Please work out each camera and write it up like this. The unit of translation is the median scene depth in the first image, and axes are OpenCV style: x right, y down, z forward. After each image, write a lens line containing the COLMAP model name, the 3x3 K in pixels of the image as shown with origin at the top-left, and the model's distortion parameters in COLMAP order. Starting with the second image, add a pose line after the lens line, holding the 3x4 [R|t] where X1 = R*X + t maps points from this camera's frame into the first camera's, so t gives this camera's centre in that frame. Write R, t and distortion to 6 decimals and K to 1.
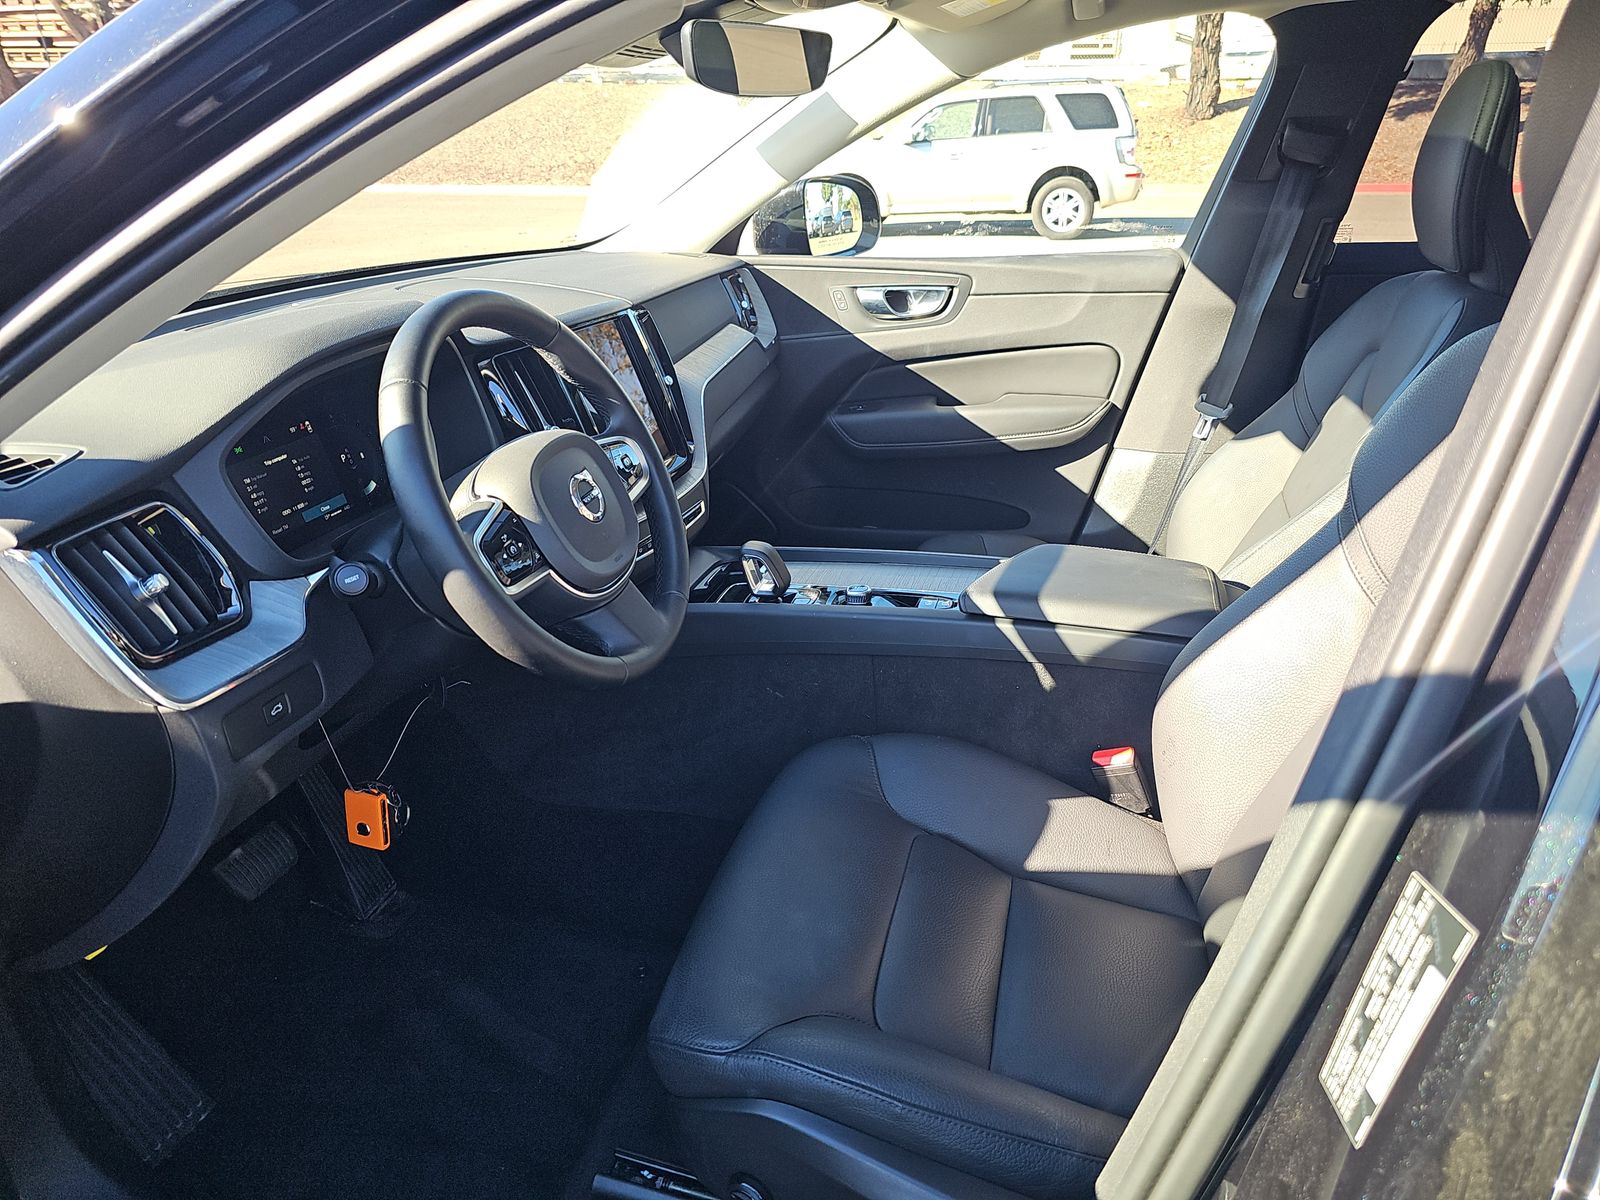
lens RADIAL K [[1076.5, 0, 803.6], [0, 1076.5, 602.0], [0, 0, 1]] dist [0.002042, -0.001239]
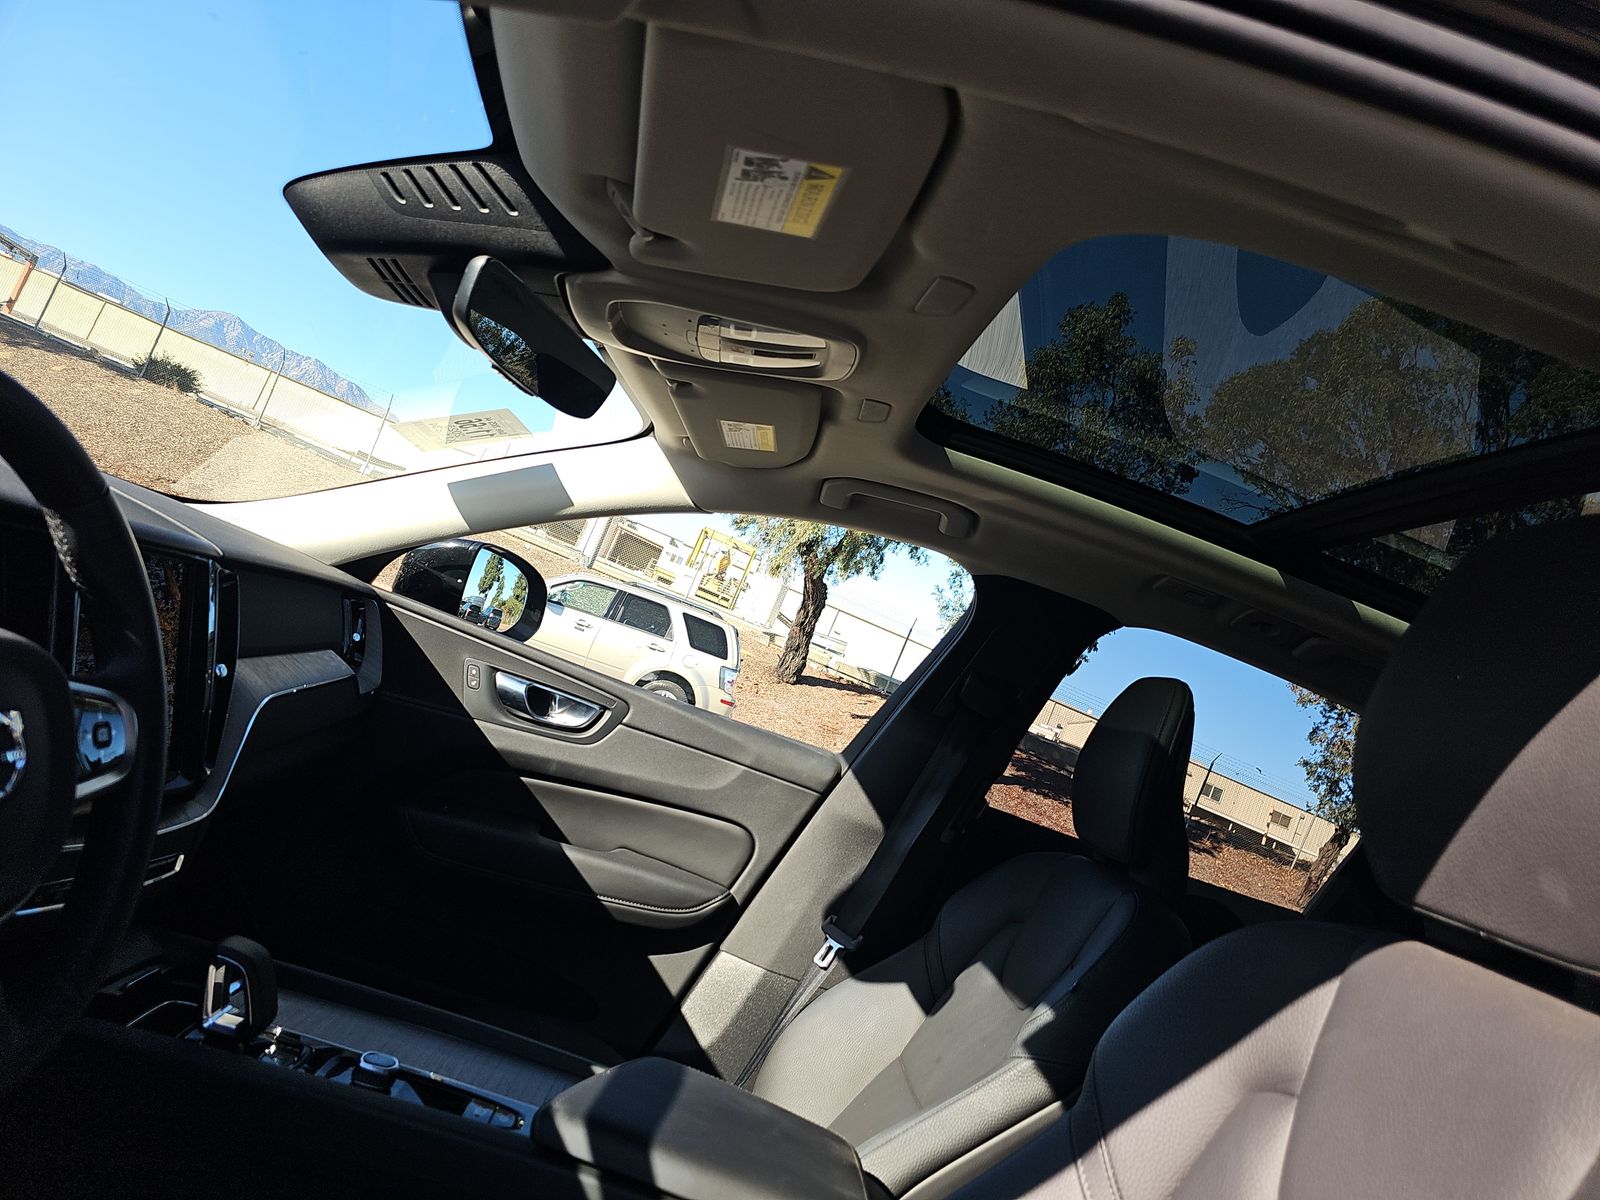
lens RADIAL K [[1043.4, 0, 802.2], [0, 1043.4, 581.8], [0, 0, 1]] dist [0.073801, -0.083214]
pose [[0.866775, 0.391053, 0.309481, -0.025780], [-0.210171, 0.849216, -0.484417, -0.001153], [-0.452249, 0.354836, 0.818268, 0.191293]]
